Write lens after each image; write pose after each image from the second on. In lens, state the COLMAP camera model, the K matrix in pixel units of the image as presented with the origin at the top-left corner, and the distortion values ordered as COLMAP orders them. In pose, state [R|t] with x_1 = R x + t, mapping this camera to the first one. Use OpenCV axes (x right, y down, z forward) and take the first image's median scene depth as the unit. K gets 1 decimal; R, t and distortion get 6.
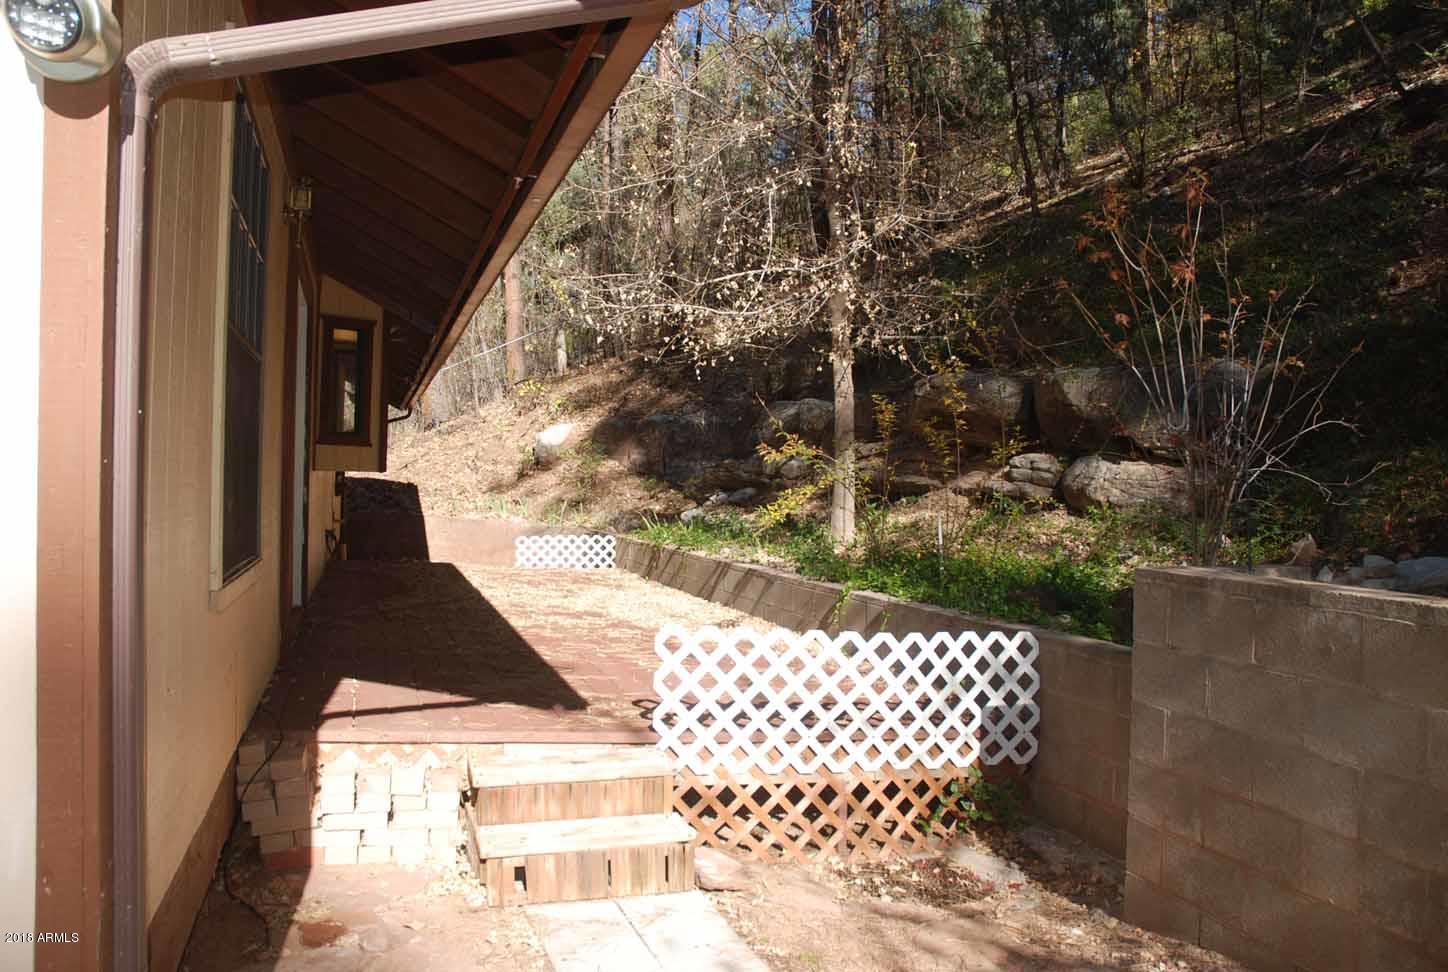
lens RADIAL K [[1135.3, 0, 729.6], [0, 1135.3, 489.8], [0, 0, 1]] dist [-0.157784, 0.130340]
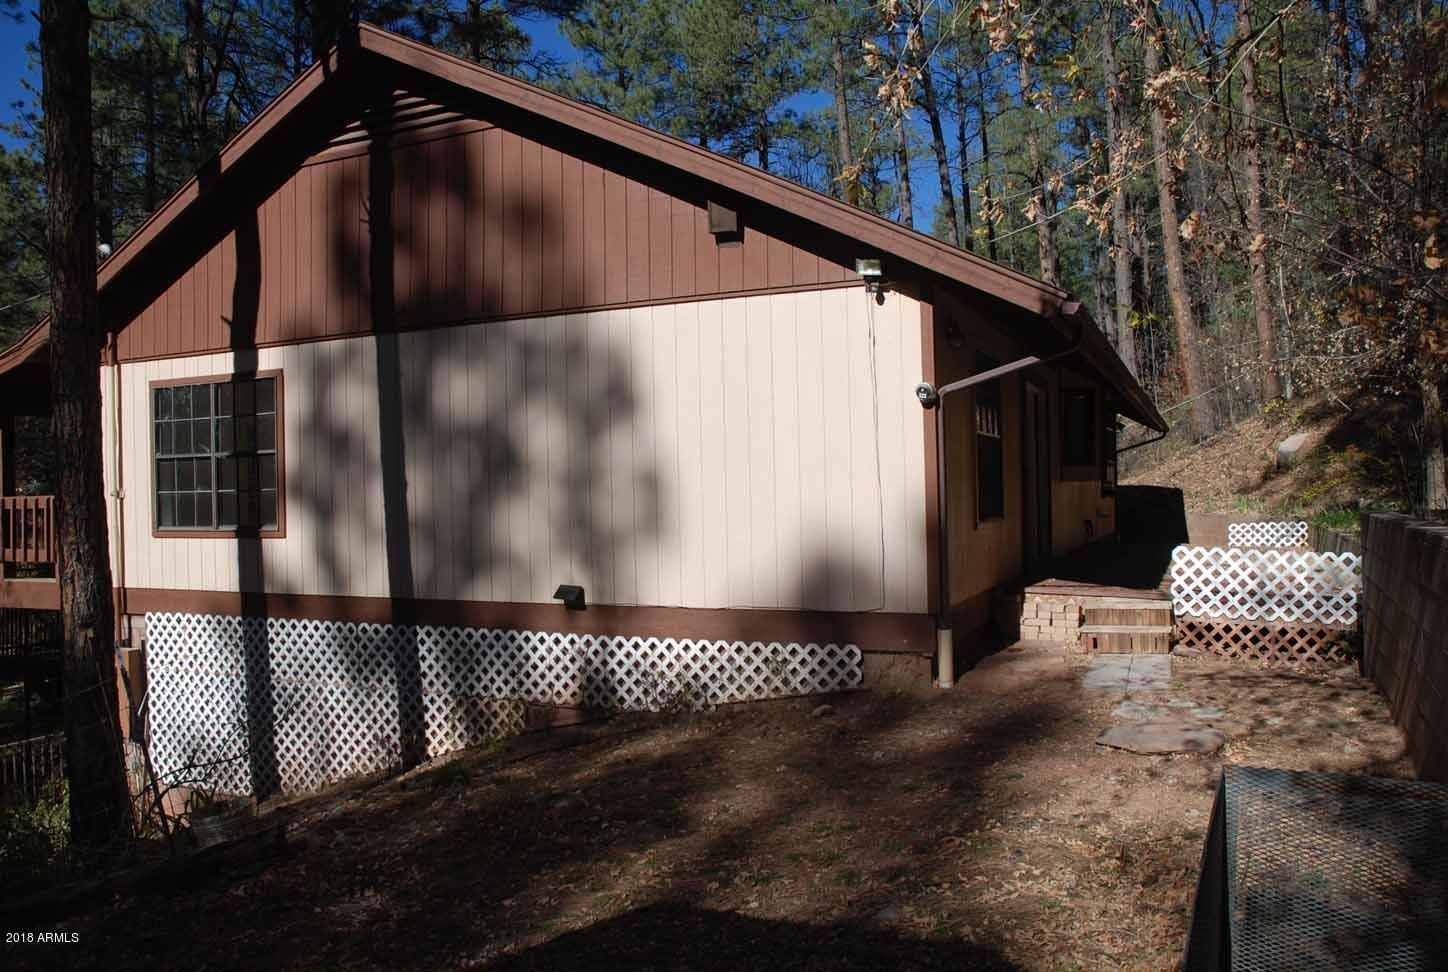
lens RADIAL K [[1135.3, 0, 724.3], [0, 1135.3, 489.2], [0, 0, 1]] dist [-0.157784, 0.130340]
pose [[0.746554, -0.036921, -0.664299, 0.670485], [0.030346, 0.999310, -0.021438, 0.026534], [0.664632, -0.004154, 0.747159, -1.103127]]
